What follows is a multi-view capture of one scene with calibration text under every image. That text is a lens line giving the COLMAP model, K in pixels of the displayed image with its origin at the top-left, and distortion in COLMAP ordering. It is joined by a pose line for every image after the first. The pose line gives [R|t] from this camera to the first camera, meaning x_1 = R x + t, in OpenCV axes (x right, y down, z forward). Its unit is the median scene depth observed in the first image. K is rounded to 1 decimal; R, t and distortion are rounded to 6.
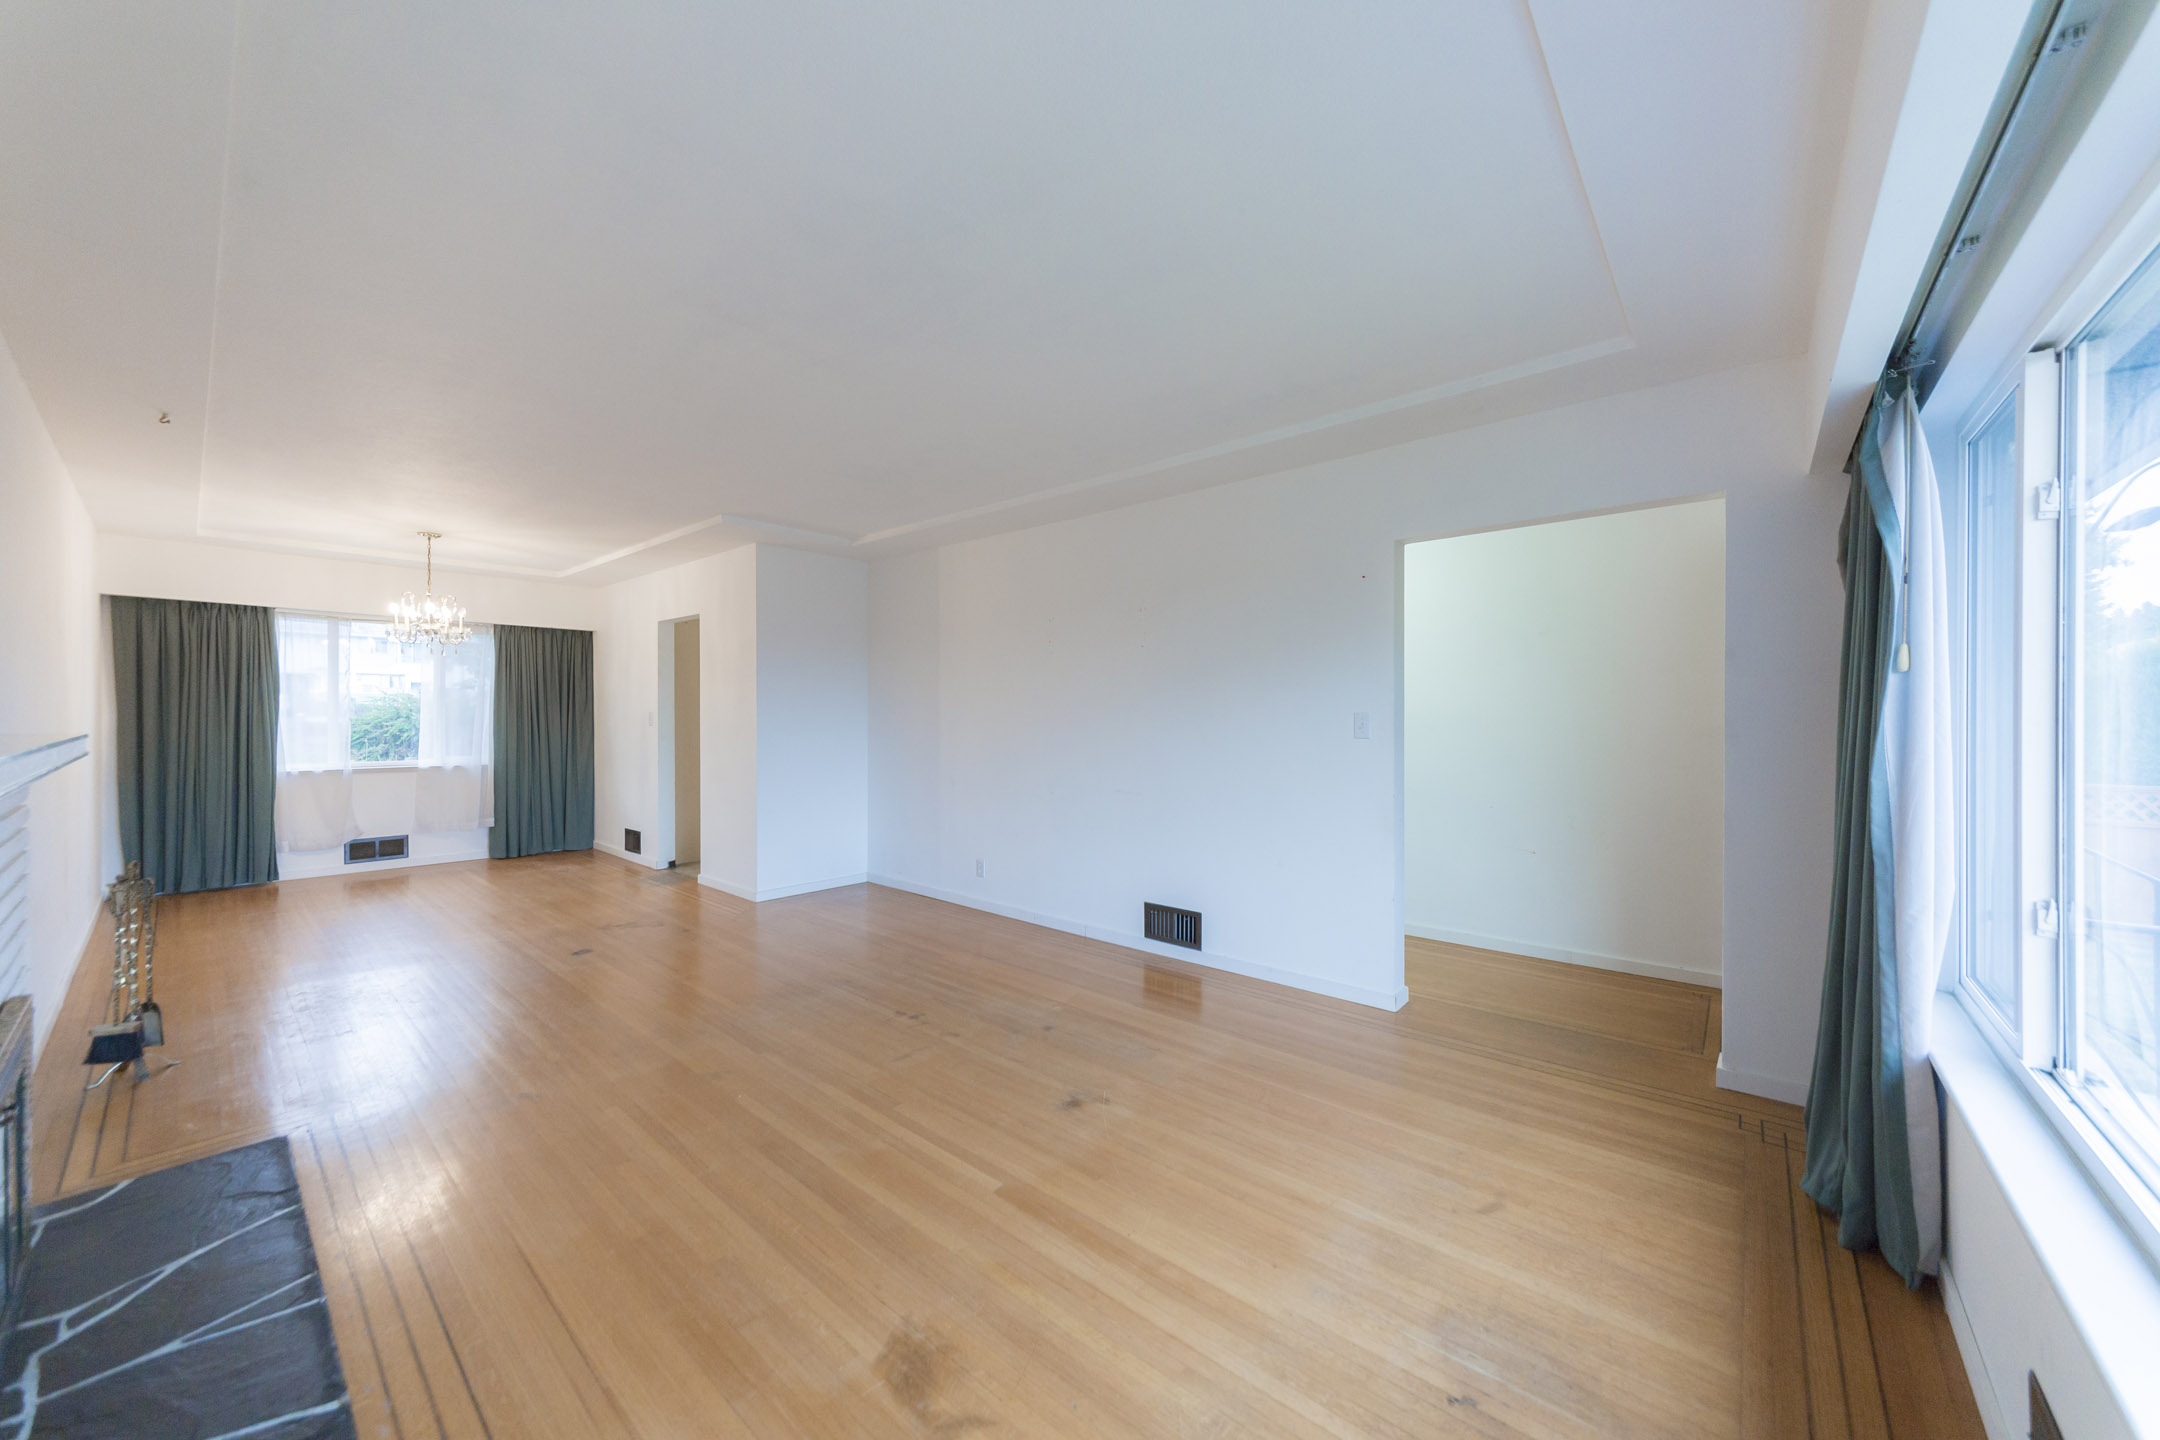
lens RADIAL K [[773.9, 0, 1082.5], [0, 773.9, 710.4], [0, 0, 1]] dist [-0.001008, -0.000114]
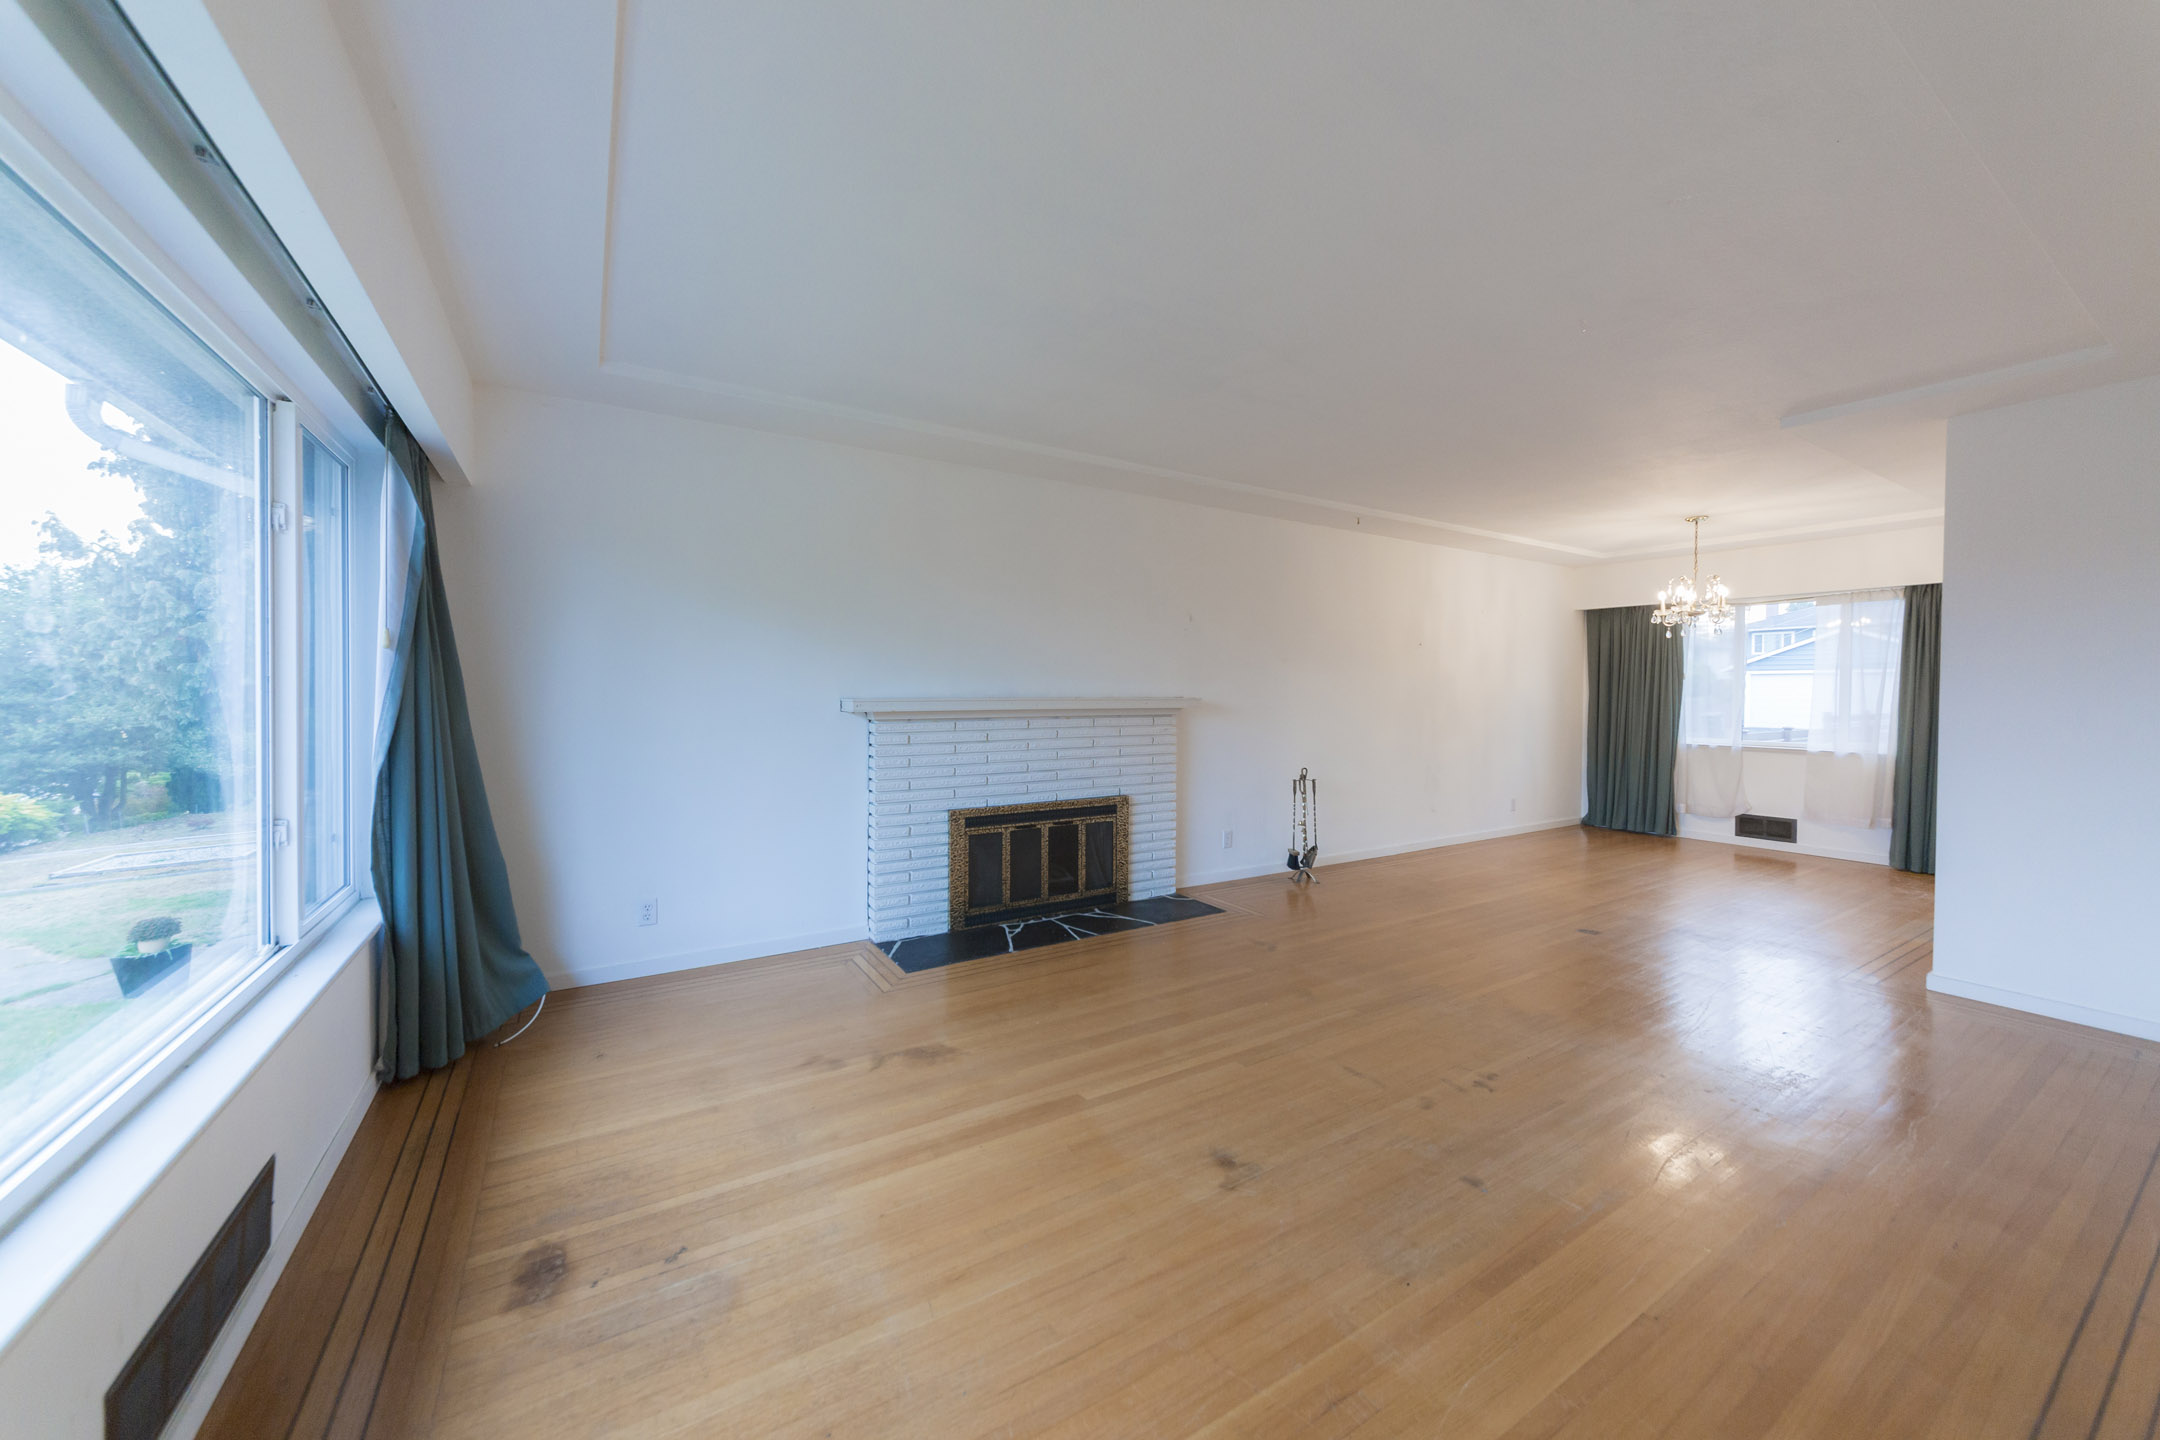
lens RADIAL K [[791.2, 0, 1080.9], [0, 791.2, 672.5], [0, 0, 1]] dist [0.000272, 0.000033]
pose [[-0.294223, -0.027041, -0.955354, 0.916912], [-0.002776, 0.999620, -0.027439, 0.019555], [0.955733, -0.005421, -0.294186, 1.201246]]
